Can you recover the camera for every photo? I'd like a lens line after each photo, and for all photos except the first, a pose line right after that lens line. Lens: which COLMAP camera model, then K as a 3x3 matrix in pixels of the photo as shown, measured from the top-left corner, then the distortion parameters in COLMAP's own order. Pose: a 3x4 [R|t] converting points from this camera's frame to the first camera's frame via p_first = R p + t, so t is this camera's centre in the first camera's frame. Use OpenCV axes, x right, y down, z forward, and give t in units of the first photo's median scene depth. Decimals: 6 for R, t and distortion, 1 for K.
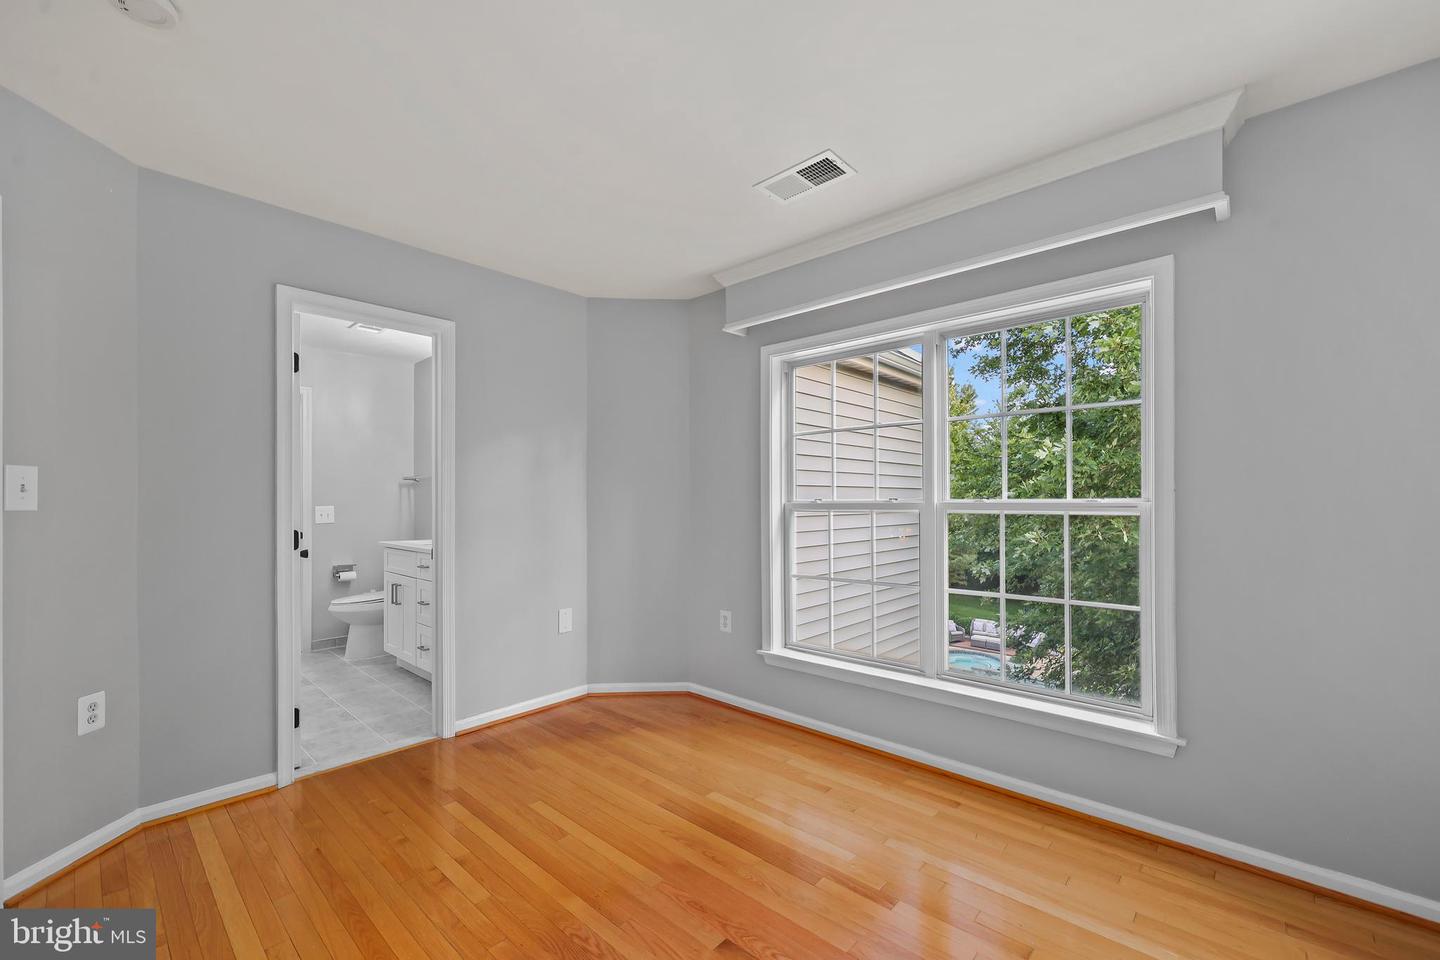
lens RADIAL K [[596.8, 0, 718.3], [0, 596.8, 495.6], [0, 0, 1]] dist [0.000337, -0.000089]
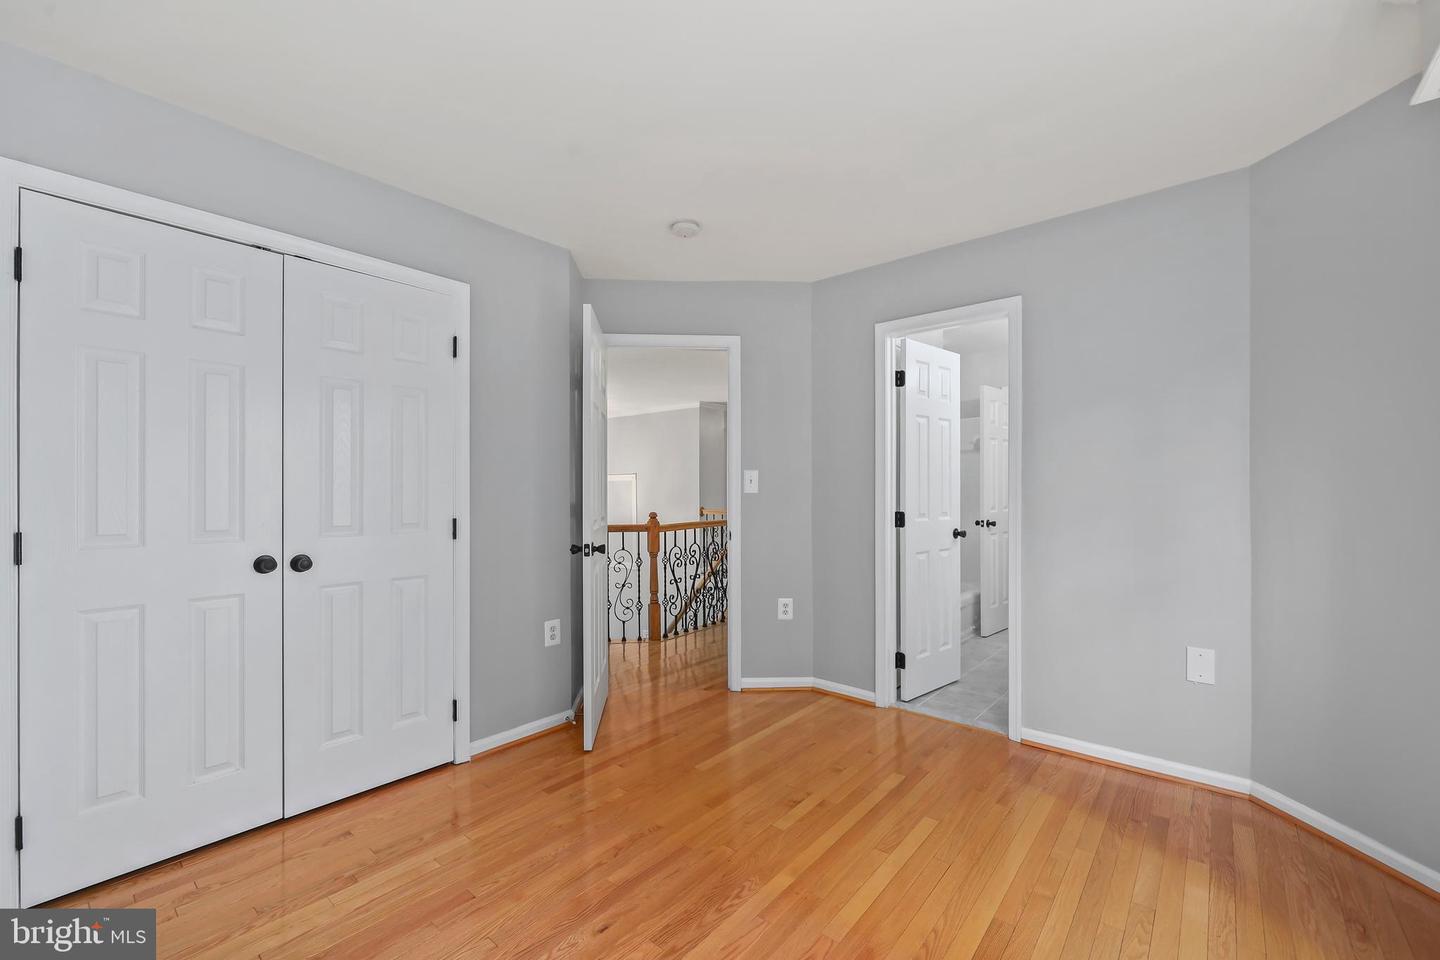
lens RADIAL K [[585.9, 0, 720.0], [0, 585.9, 480.0], [0, 0, 1]] dist [0.000308, -0.000267]
pose [[0.048890, -0.011081, -0.998743, 0.514511], [0.005759, 0.999925, -0.010812, 0.003026], [0.998788, -0.005224, 0.048950, 0.564048]]
